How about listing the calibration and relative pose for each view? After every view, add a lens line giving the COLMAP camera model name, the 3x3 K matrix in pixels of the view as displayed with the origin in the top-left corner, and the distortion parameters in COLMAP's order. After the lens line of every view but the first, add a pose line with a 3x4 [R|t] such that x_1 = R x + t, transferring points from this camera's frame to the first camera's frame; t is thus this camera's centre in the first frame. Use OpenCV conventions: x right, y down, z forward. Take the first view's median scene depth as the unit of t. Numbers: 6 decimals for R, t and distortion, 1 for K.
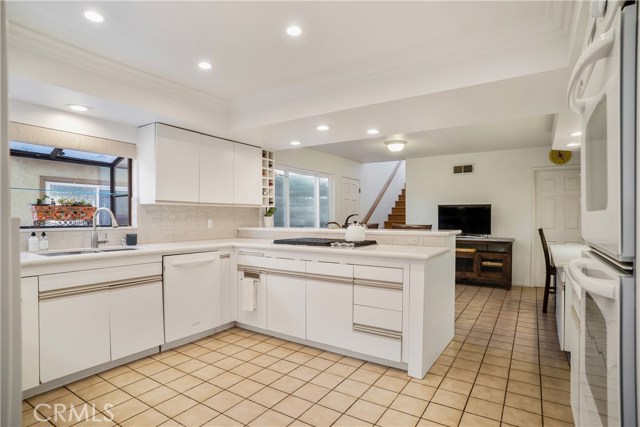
lens RADIAL K [[334.3, 0, 320.0], [0, 334.3, 213.5], [0, 0, 1]] dist [-0.092435, 0.053077]
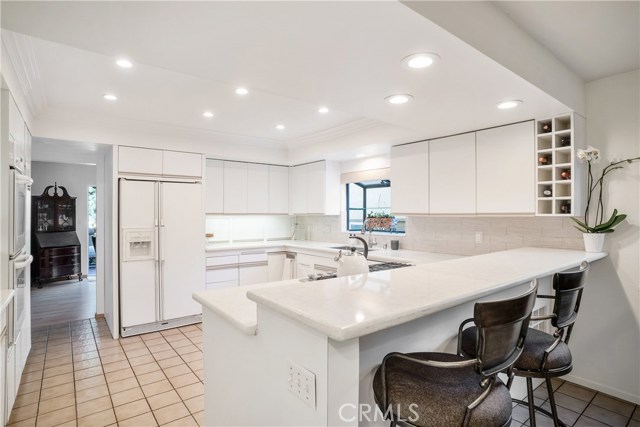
lens RADIAL K [[334.3, 0, 320.0], [0, 334.3, 213.5], [0, 0, 1]] dist [-0.092435, 0.053077]
pose [[-0.322383, -0.001888, -0.946608, 0.510132], [0.005294, 0.999979, -0.003797, -0.025973], [0.946595, -0.006235, -0.322366, 0.817603]]
